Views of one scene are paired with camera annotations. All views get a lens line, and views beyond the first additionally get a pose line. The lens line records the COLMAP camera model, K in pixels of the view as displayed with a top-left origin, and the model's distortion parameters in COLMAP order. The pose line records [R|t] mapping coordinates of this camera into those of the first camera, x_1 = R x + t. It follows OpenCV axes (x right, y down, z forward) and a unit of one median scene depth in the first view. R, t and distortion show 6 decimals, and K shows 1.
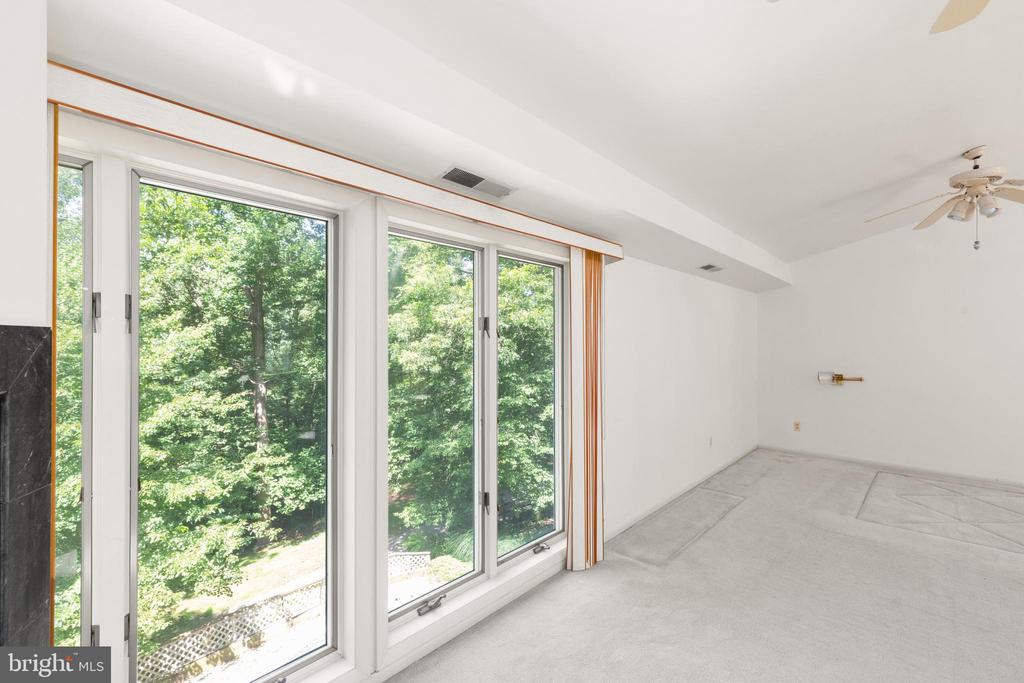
lens RADIAL K [[469.1, 0, 516.3], [0, 469.1, 344.7], [0, 0, 1]] dist [0.001631, 0.000312]
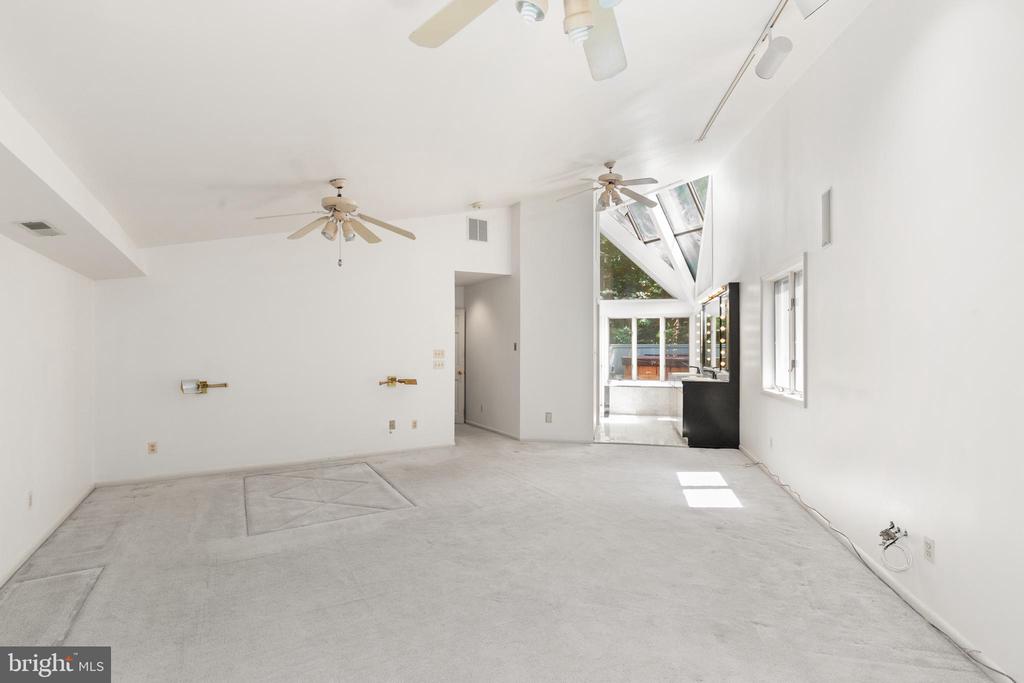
lens RADIAL K [[469.1, 0, 516.3], [0, 469.1, 344.7], [0, 0, 1]] dist [0.001631, 0.000312]
pose [[0.293793, 0.004197, 0.955860, -0.005783], [0.007679, 0.999948, -0.006751, 0.003718], [-0.955838, 0.009324, 0.293745, 0.205887]]
